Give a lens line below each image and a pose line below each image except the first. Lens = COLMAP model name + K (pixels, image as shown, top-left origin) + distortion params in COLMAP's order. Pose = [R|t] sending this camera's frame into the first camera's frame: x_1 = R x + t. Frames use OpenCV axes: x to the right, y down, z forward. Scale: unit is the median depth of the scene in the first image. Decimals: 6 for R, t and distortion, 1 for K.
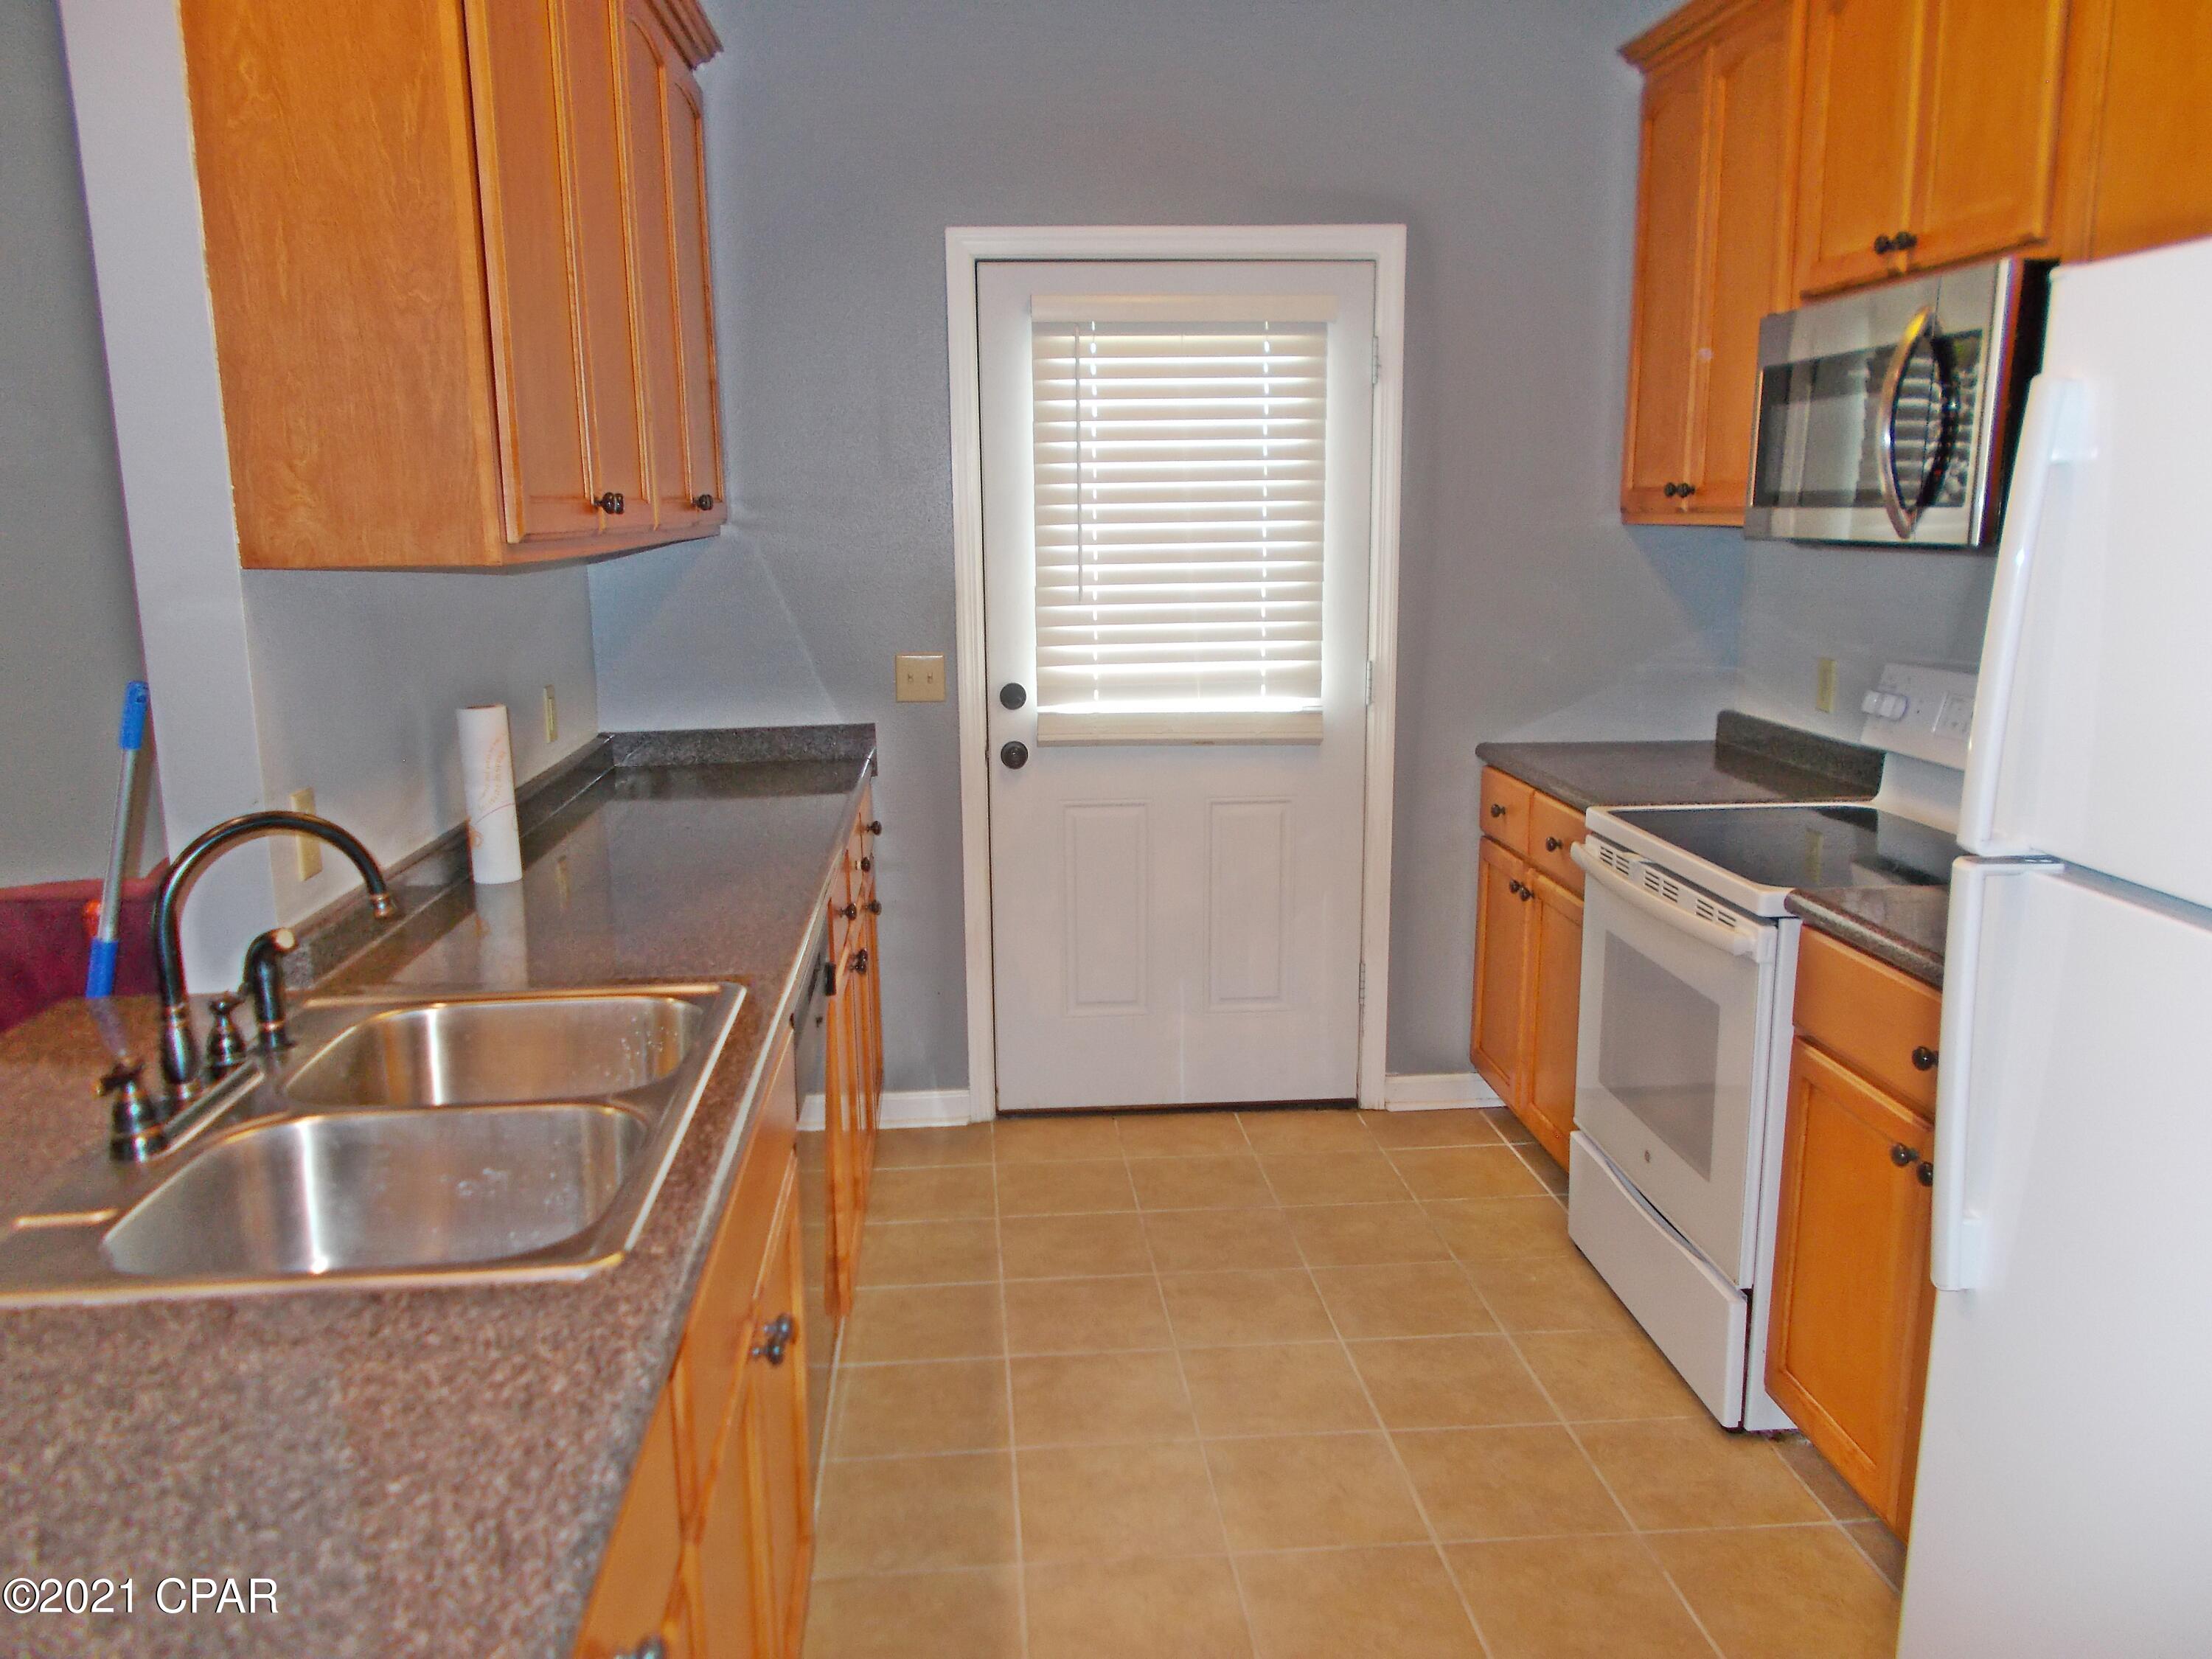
lens RADIAL K [[1695.8, 0, 1109.7], [0, 1695.8, 837.7], [0, 0, 1]] dist [-0.000824, 0.009207]
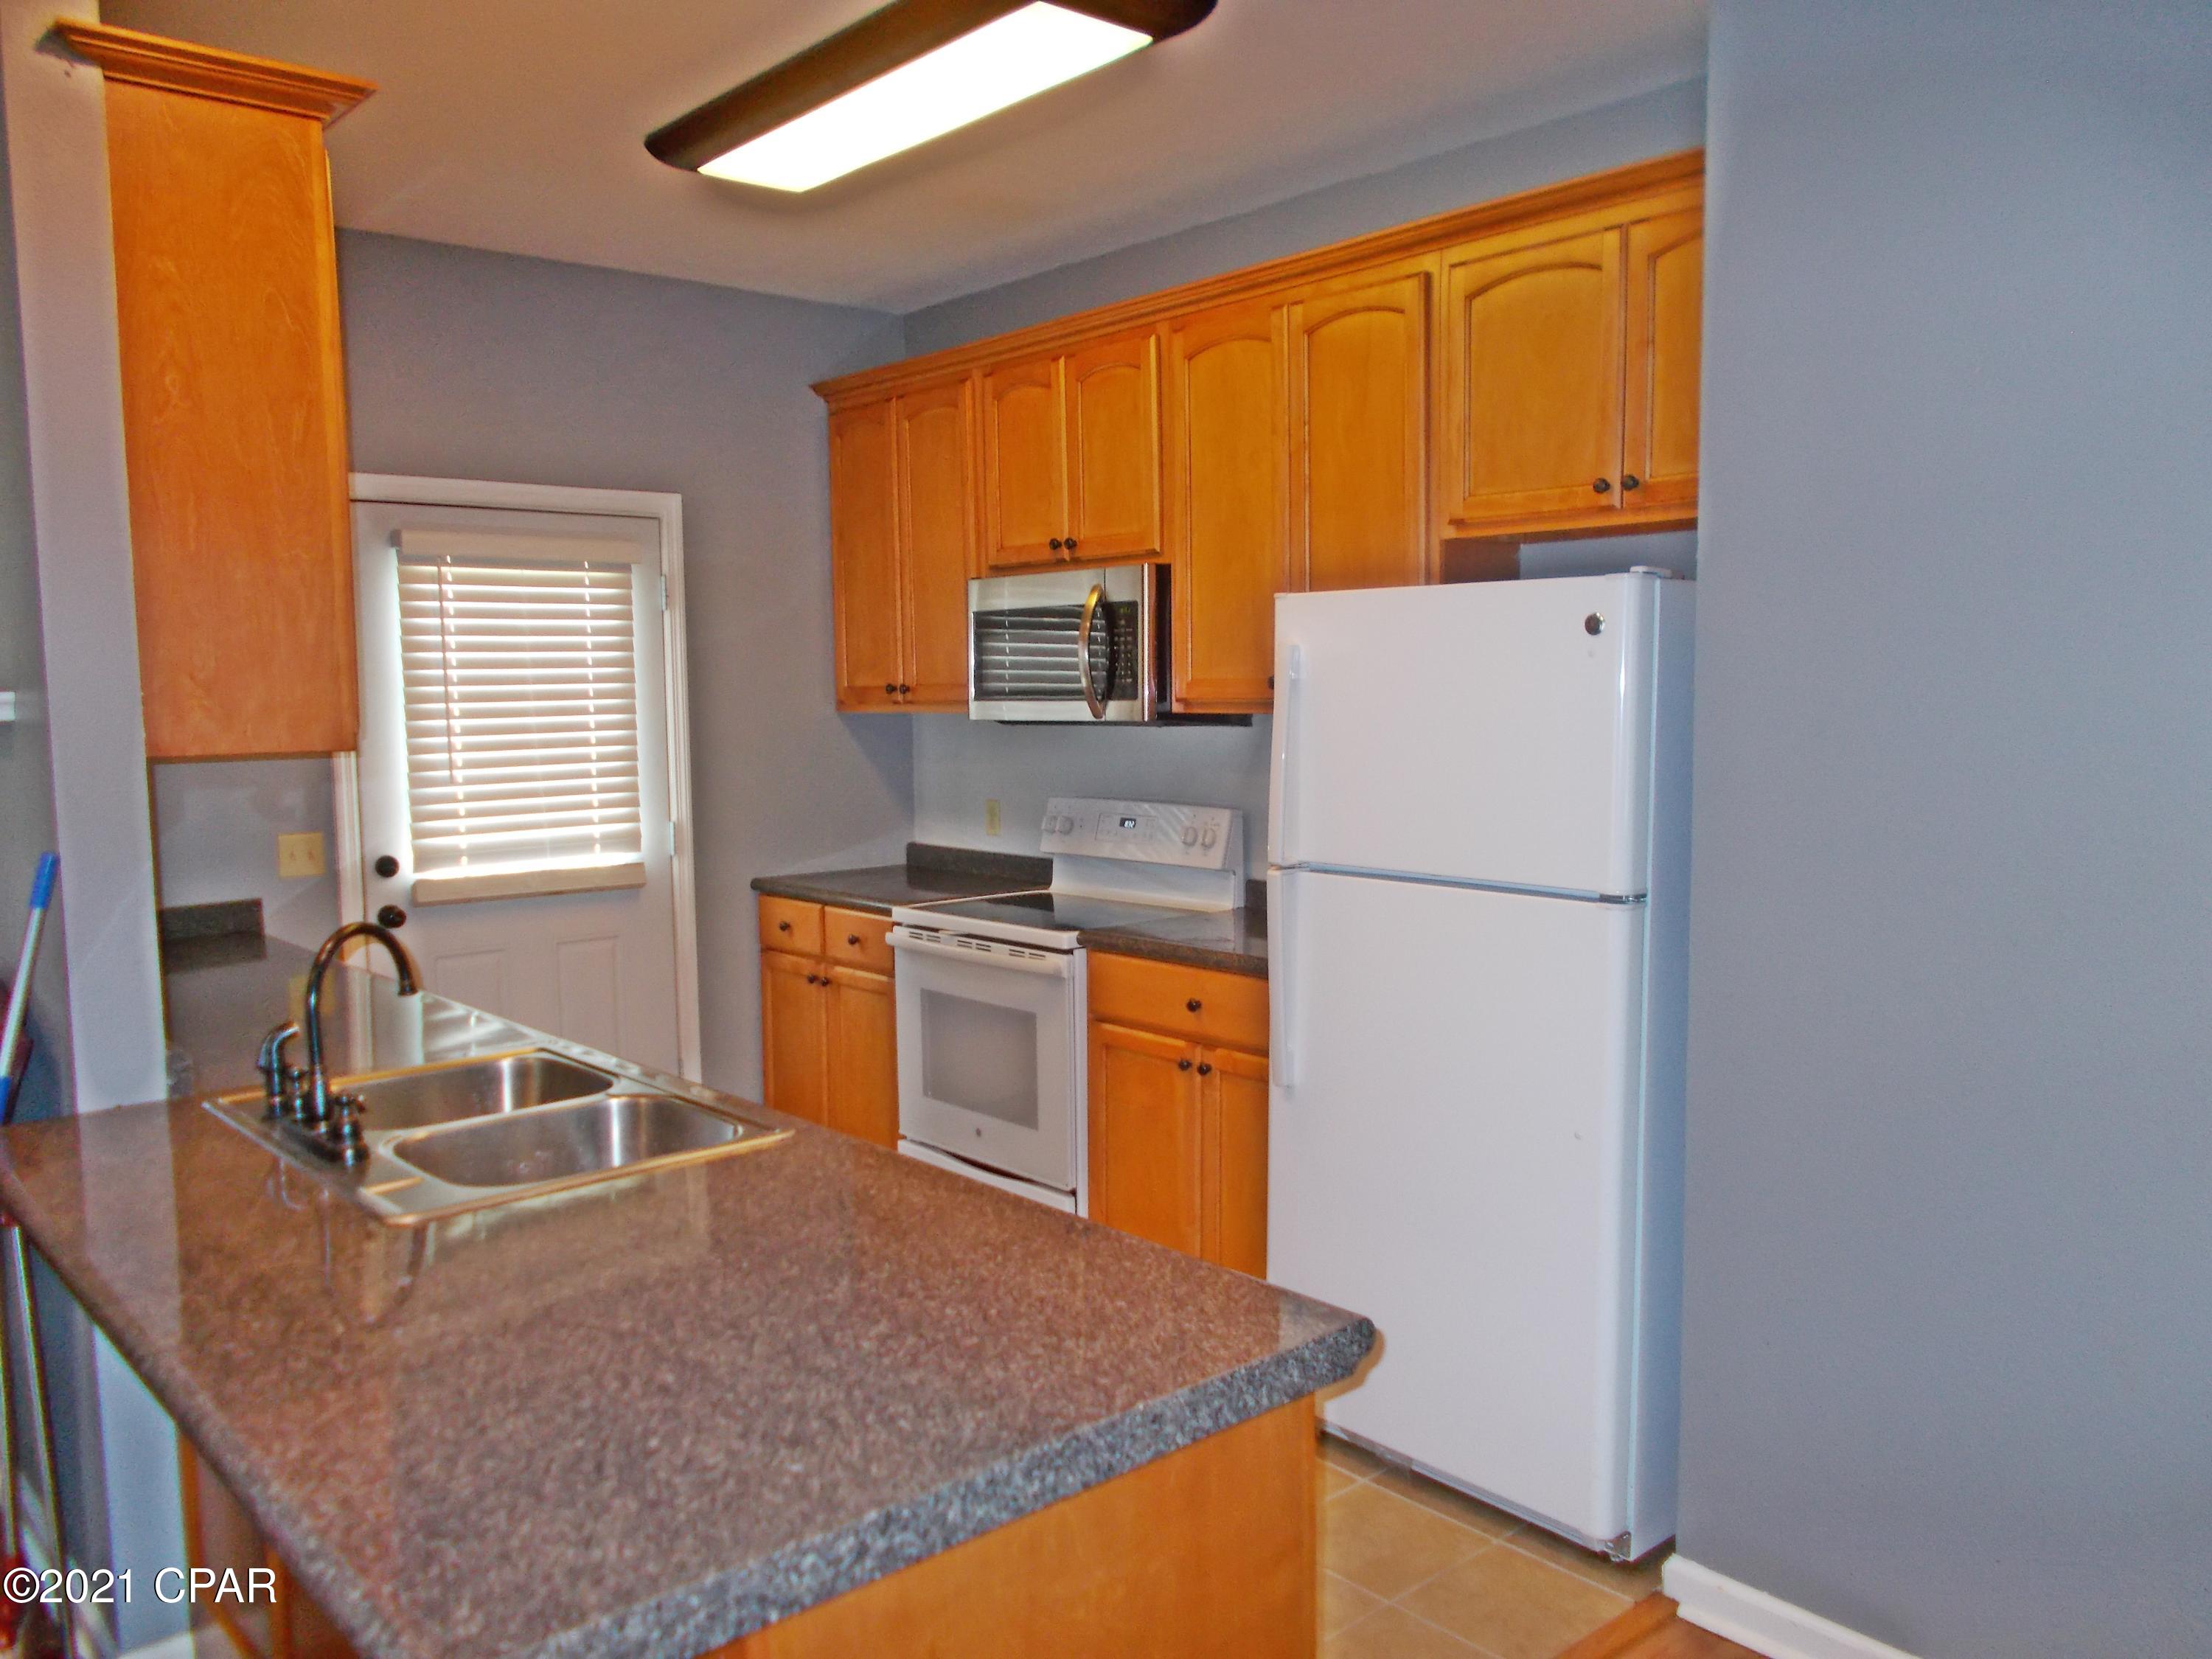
lens RADIAL K [[1669.0, 0, 1089.6], [0, 1669.0, 828.2], [0, 0, 1]] dist [0.034536, -0.034479]
pose [[0.802412, -0.053884, 0.594333, -0.367211], [0.123588, 0.989329, -0.077161, 0.039720], [-0.583833, 0.135367, 0.800509, -0.208754]]
